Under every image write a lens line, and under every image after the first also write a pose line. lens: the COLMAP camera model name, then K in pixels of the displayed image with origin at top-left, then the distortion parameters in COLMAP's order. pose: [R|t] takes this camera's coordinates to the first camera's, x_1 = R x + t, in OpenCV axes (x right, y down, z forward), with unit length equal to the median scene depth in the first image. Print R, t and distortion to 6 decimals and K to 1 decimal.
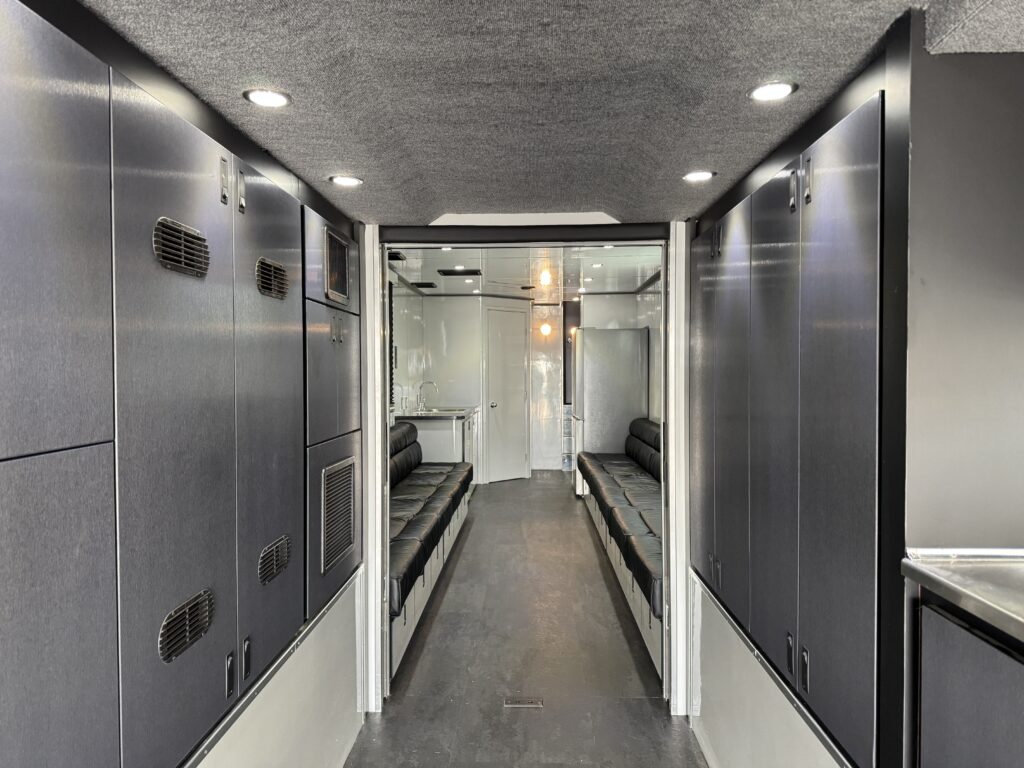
lens RADIAL K [[710.6, 0, 512.0], [0, 710.6, 384.0], [0, 0, 1]] dist [0.074583, -0.170972]
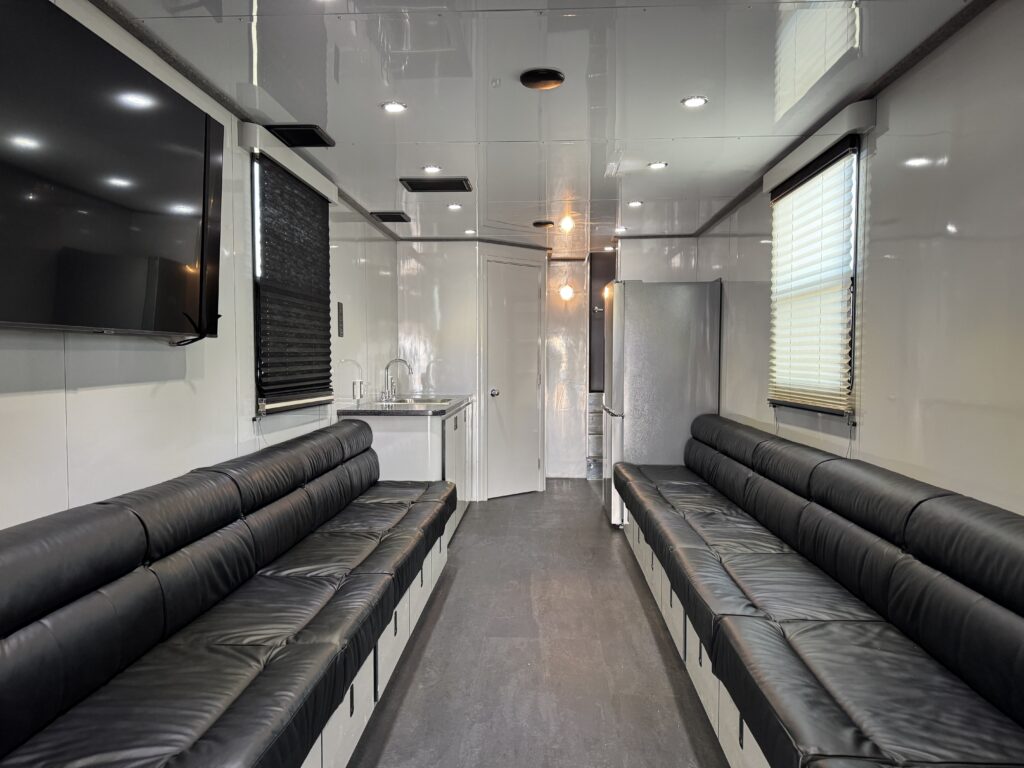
lens RADIAL K [[710.6, 0, 512.0], [0, 710.6, 384.0], [0, 0, 1]] dist [0.074583, -0.170972]
pose [[0.999777, 0.006804, -0.019974, 0.007562], [-0.006382, 0.999757, 0.021108, 0.006365], [0.020113, -0.020976, 0.999578, 0.333964]]
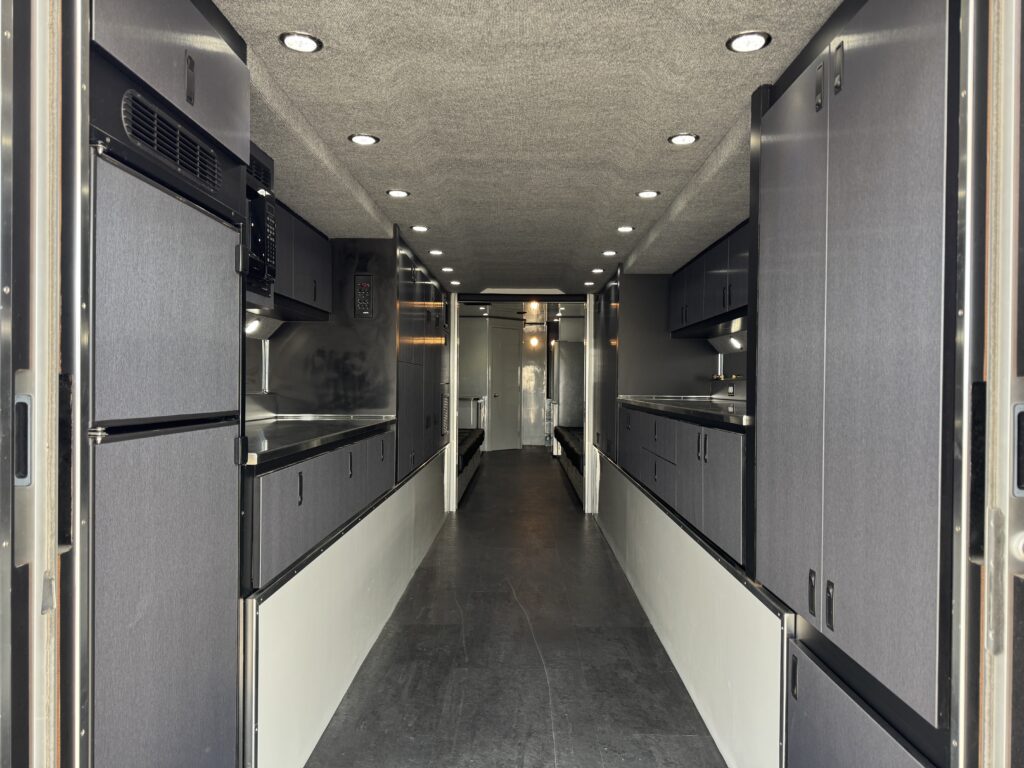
lens RADIAL K [[710.6, 0, 512.0], [0, 710.6, 384.0], [0, 0, 1]] dist [0.074583, -0.170972]
pose [[0.999811, 0.013307, 0.014178, -0.017404], [-0.013058, 0.999762, -0.017487, 0.038829], [-0.014407, 0.017299, 0.999747, -0.486317]]
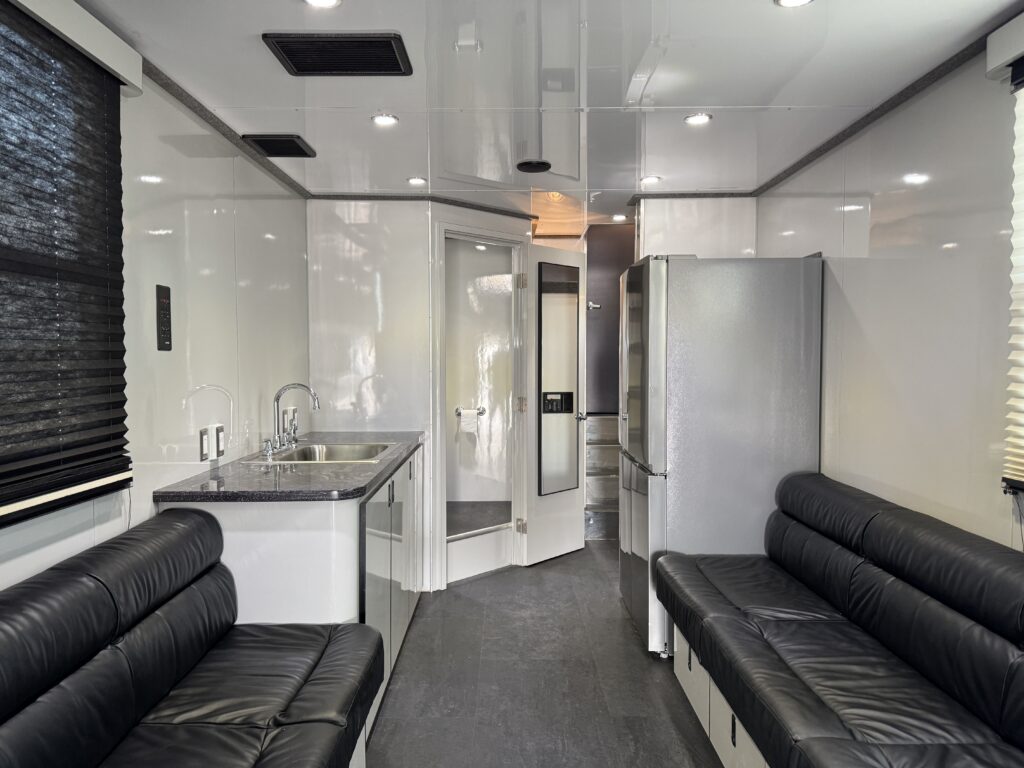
lens RADIAL K [[710.6, 0, 512.0], [0, 710.6, 384.0], [0, 0, 1]] dist [0.074583, -0.170972]
pose [[0.999456, 0.002760, 0.032877, -0.005237], [-0.003452, 0.999773, 0.021014, -0.013188], [-0.032811, -0.021116, 0.999238, 0.622153]]
